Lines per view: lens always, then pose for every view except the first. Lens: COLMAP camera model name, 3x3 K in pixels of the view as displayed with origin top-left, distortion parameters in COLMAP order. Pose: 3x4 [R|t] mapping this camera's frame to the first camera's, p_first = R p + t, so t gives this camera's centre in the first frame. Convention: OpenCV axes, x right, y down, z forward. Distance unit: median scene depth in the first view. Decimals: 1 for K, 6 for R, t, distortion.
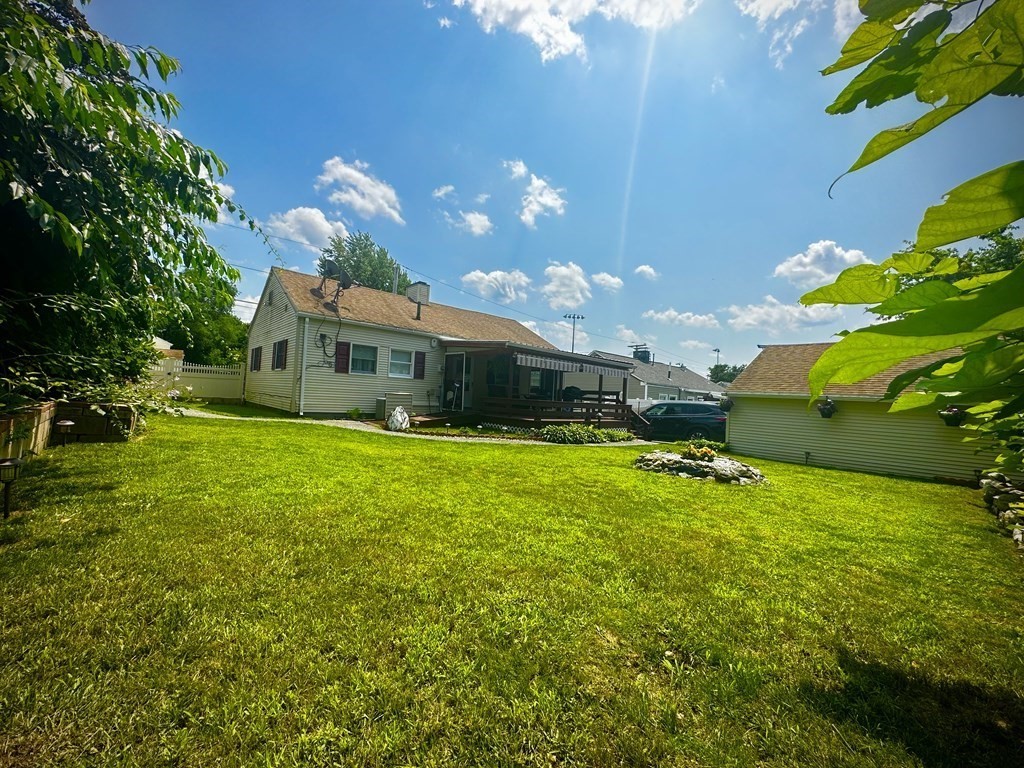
lens RADIAL K [[404.4, 0, 509.6], [0, 404.4, 384.5], [0, 0, 1]] dist [0.000721, 0.000052]
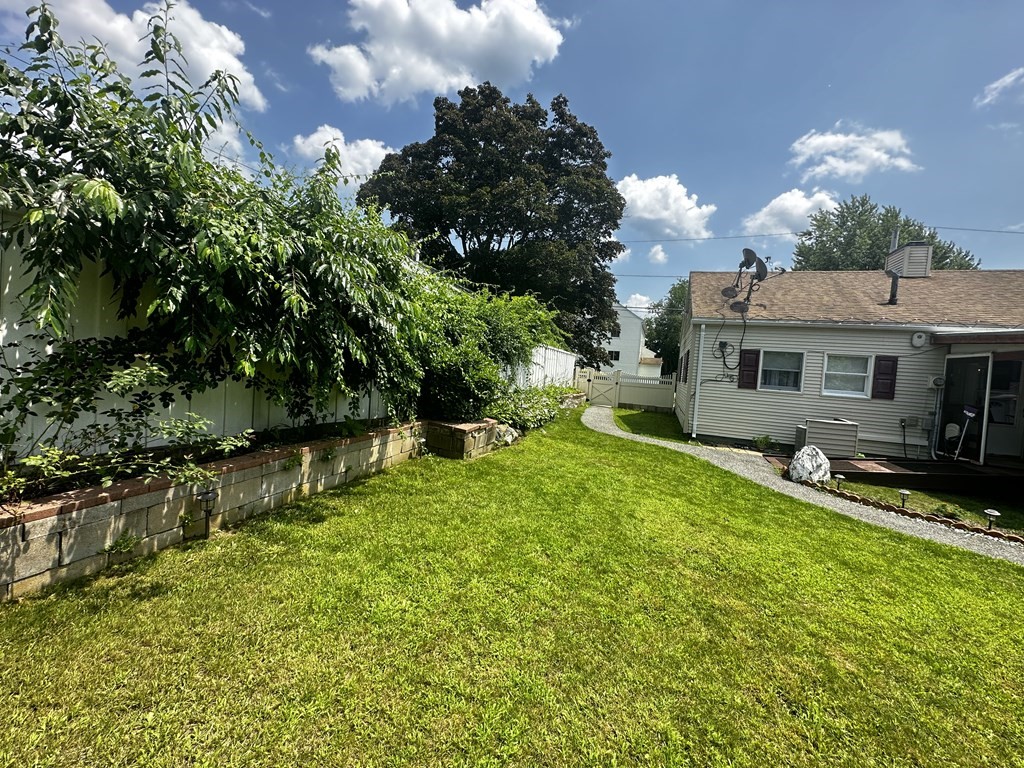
lens RADIAL K [[409.7, 0, 512.0], [0, 409.7, 384.0], [0, 0, 1]] dist [-0.002680, -0.000286]
pose [[0.476026, 0.016050, -0.879285, 0.060349], [-0.021211, 0.999752, 0.006766, -0.030030], [0.879175, 0.015430, 0.476249, 0.192219]]
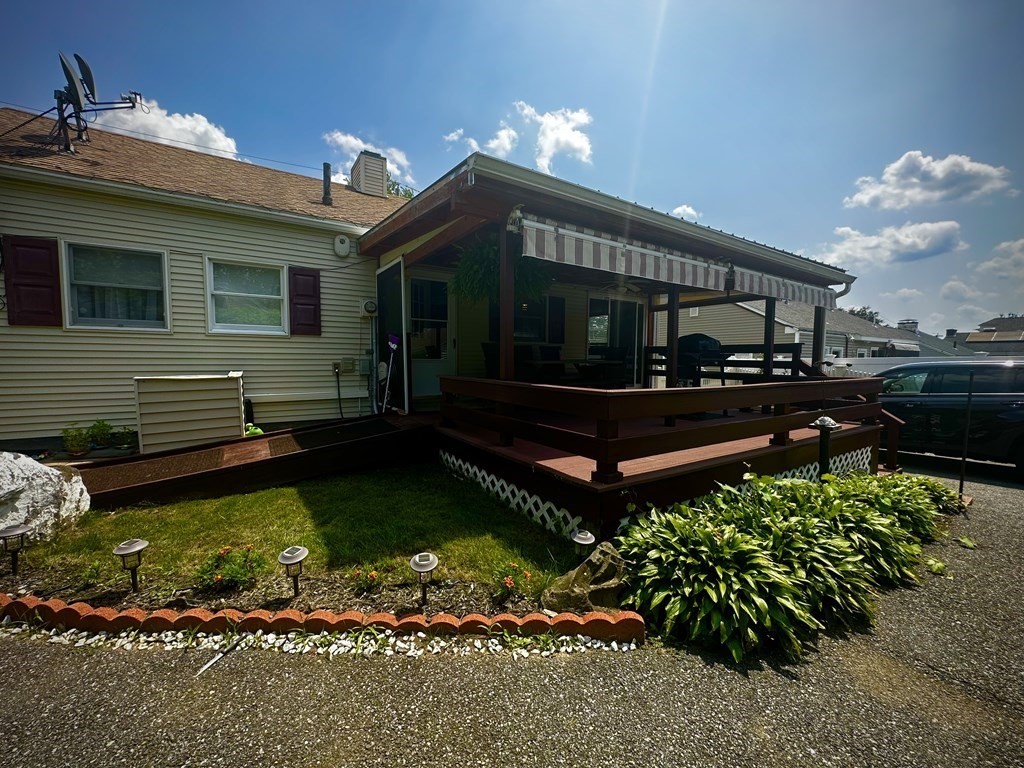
lens RADIAL K [[409.7, 0, 512.0], [0, 409.7, 384.0], [0, 0, 1]] dist [-0.002680, -0.000286]
pose [[0.987707, -0.037325, -0.151797, 0.042653], [0.050121, 0.995424, 0.081357, 0.011791], [0.148065, -0.087965, 0.985058, 0.624270]]
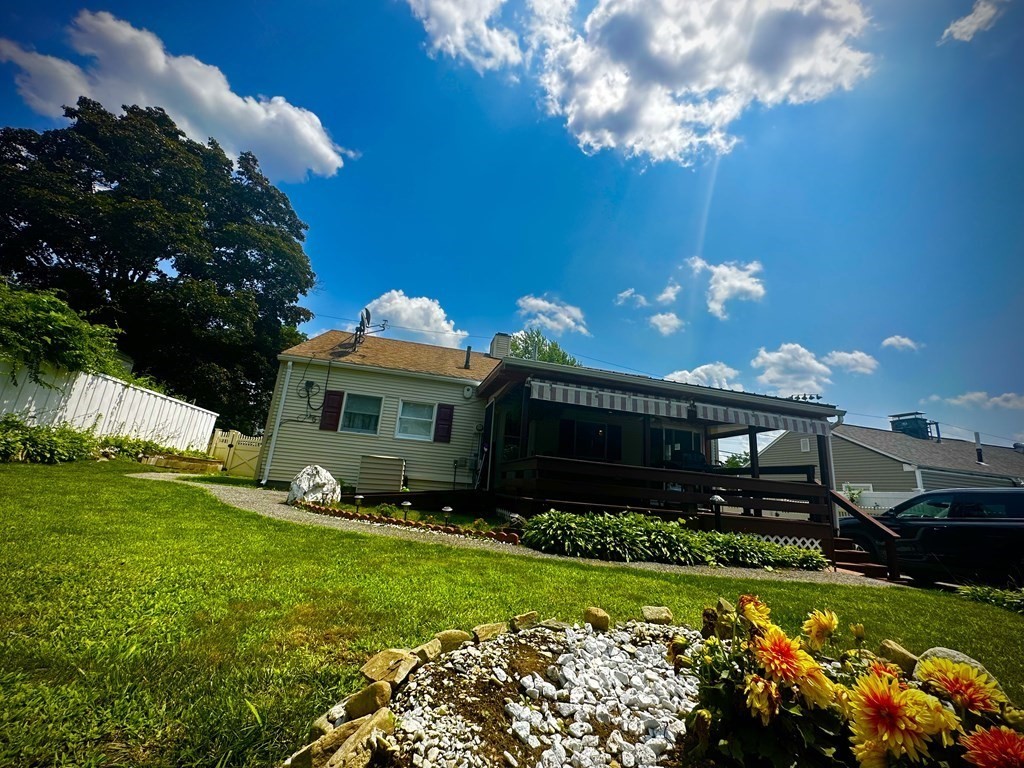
lens RADIAL K [[404.4, 0, 509.6], [0, 404.4, 384.5], [0, 0, 1]] dist [0.000721, 0.000052]
pose [[0.875565, -0.103054, -0.471981, 0.222980], [-0.020639, 0.968112, -0.249668, 0.062349], [0.482660, 0.228341, 0.845517, 0.443667]]
